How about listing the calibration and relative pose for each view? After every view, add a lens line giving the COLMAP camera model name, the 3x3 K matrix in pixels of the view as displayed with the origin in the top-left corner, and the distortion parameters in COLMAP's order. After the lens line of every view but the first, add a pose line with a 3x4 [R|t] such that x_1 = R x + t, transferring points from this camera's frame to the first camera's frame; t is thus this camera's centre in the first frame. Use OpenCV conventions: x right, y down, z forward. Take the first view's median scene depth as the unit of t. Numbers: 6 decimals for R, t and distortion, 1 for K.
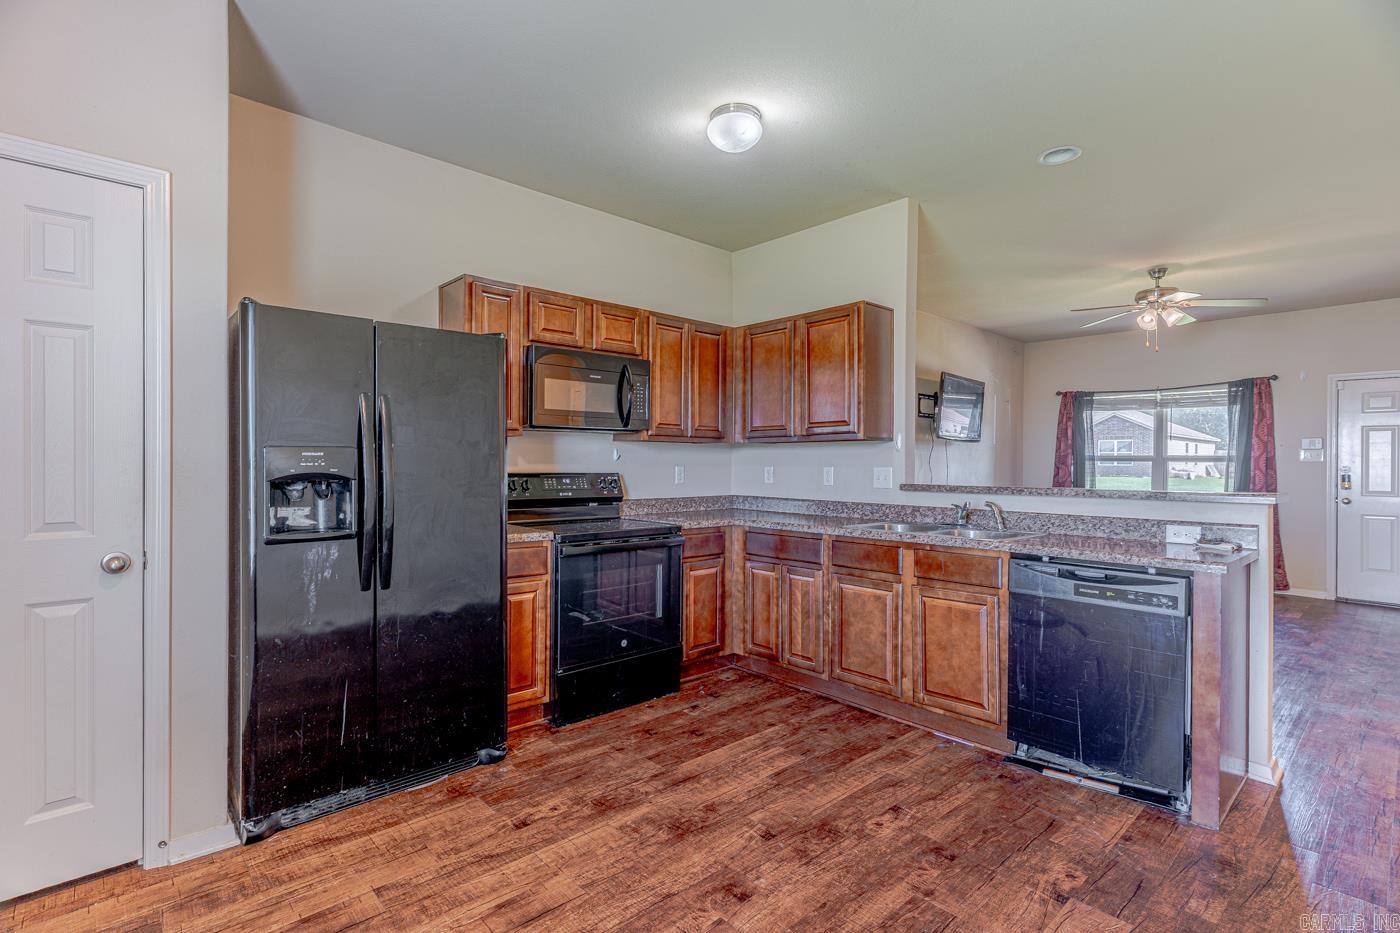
lens RADIAL K [[664.0, 0, 693.4], [0, 664.0, 470.0], [0, 0, 1]] dist [-0.002614, 0.000294]
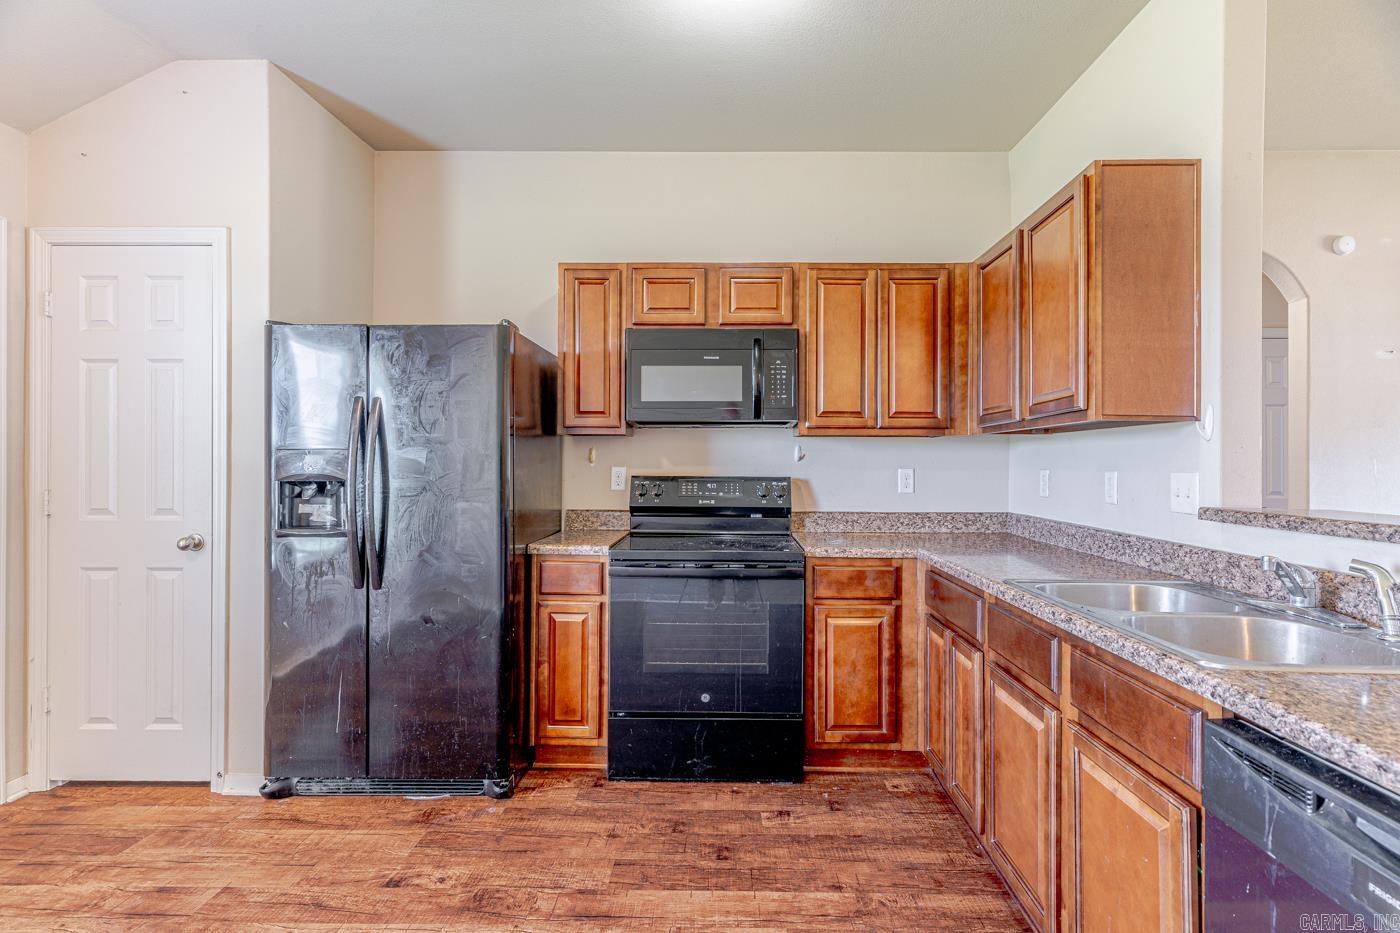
lens RADIAL K [[667.1, 0, 715.3], [0, 667.1, 464.9], [0, 0, 1]] dist [0.000794, 0.000077]
pose [[0.729921, -0.000346, -0.683532, 0.421210], [-0.008236, 0.999923, -0.009302, -0.002929], [0.683482, 0.012419, 0.729862, 0.424954]]
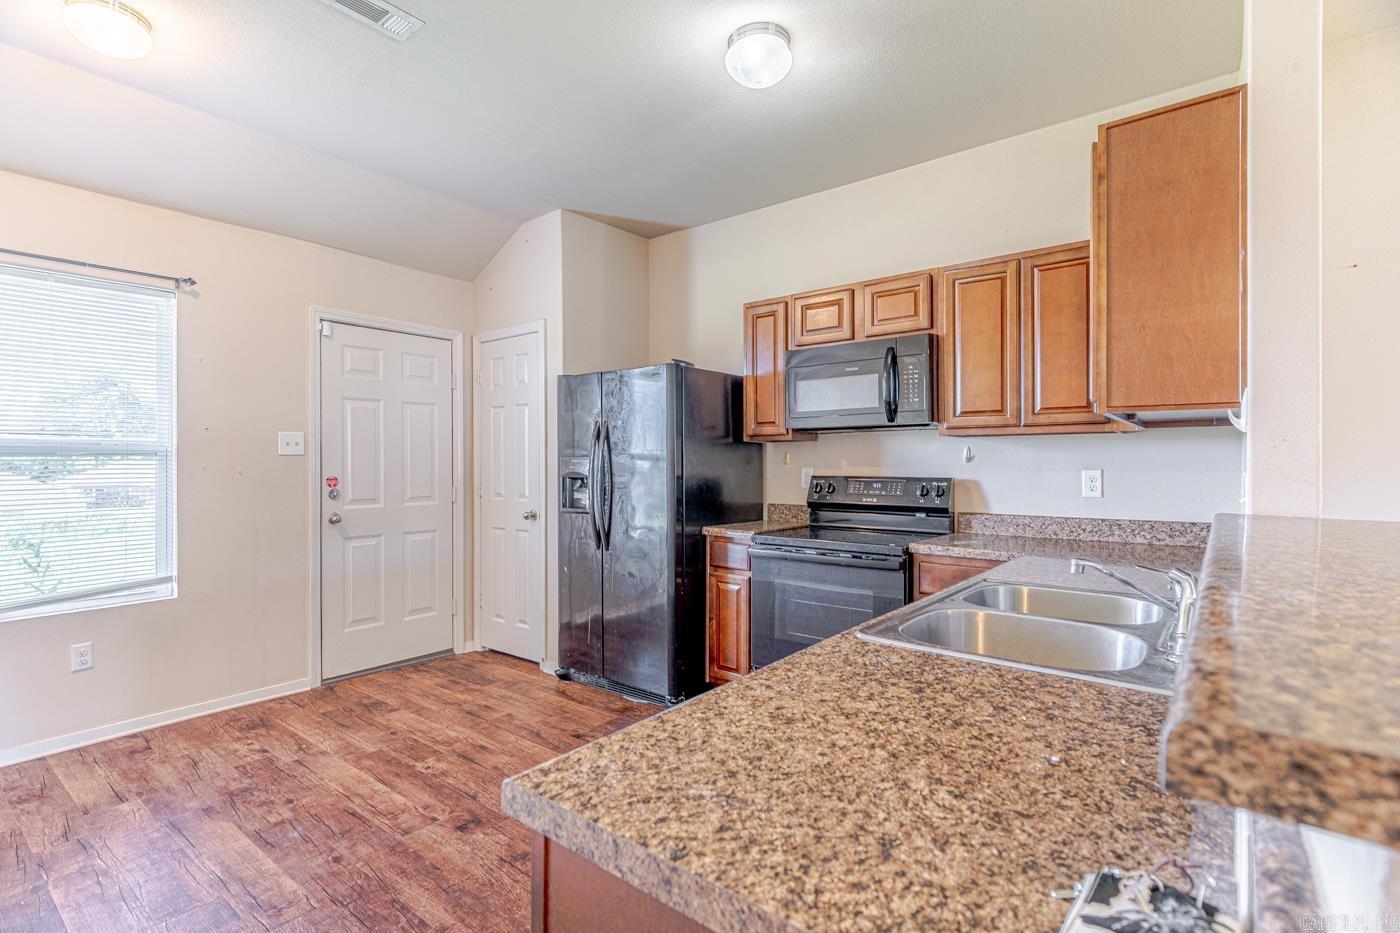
lens RADIAL K [[664.0, 0, 693.4], [0, 664.0, 470.0], [0, 0, 1]] dist [-0.002614, 0.000294]
pose [[0.151701, 0.001013, -0.988426, 0.723634], [-0.009438, 0.999955, -0.000424, -0.002260], [0.988381, 0.009393, 0.151704, 0.673097]]
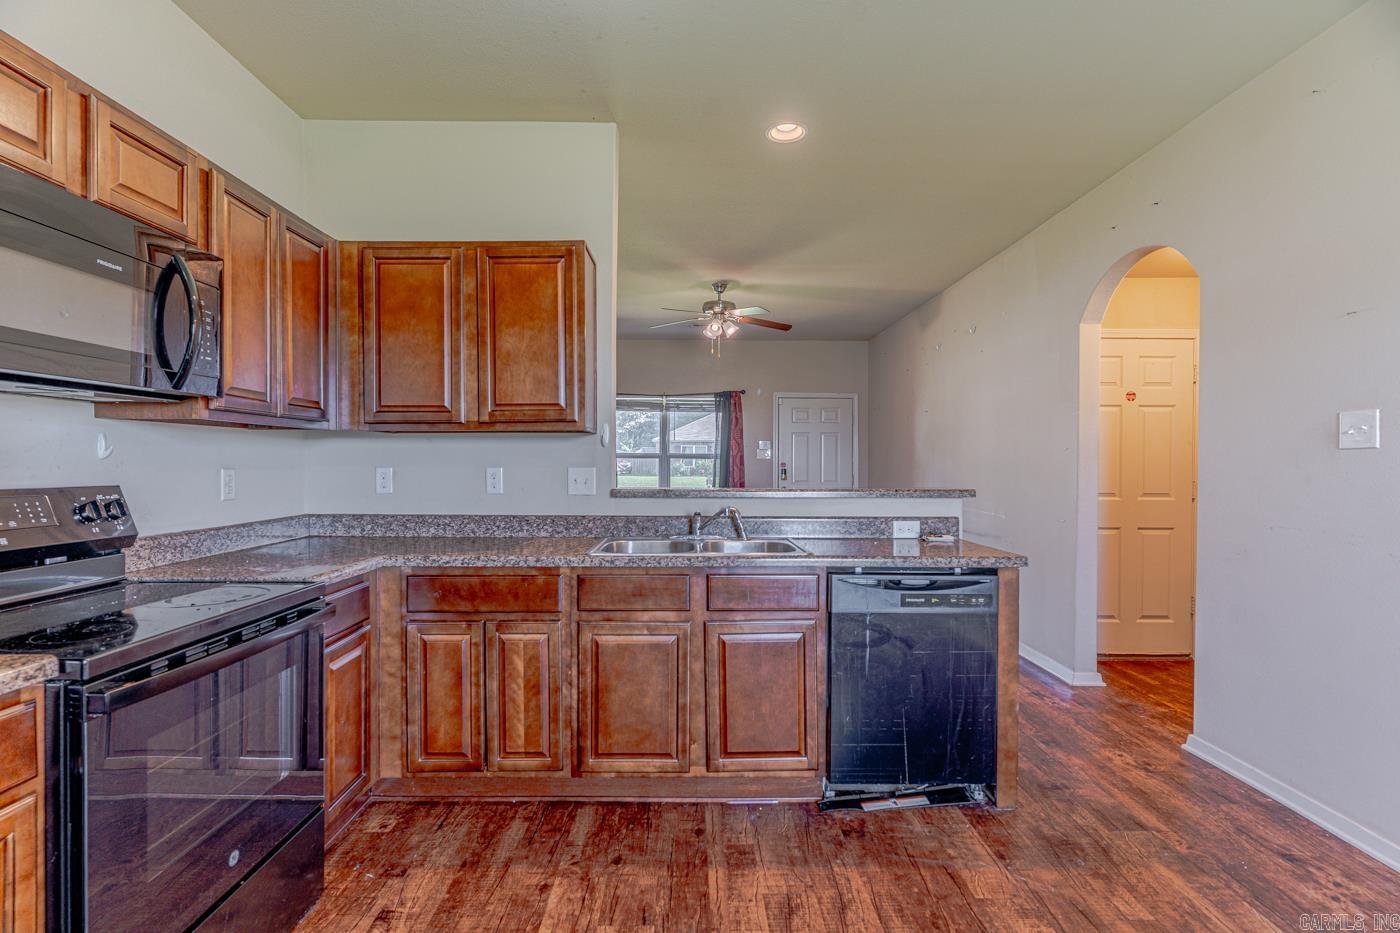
lens RADIAL K [[664.0, 0, 693.4], [0, 664.0, 470.0], [0, 0, 1]] dist [-0.002614, 0.000294]
pose [[0.668182, -0.013105, 0.743882, -0.222543], [0.008892, 0.999914, 0.009629, -0.009108], [-0.743945, 0.000181, 0.668241, 0.442718]]
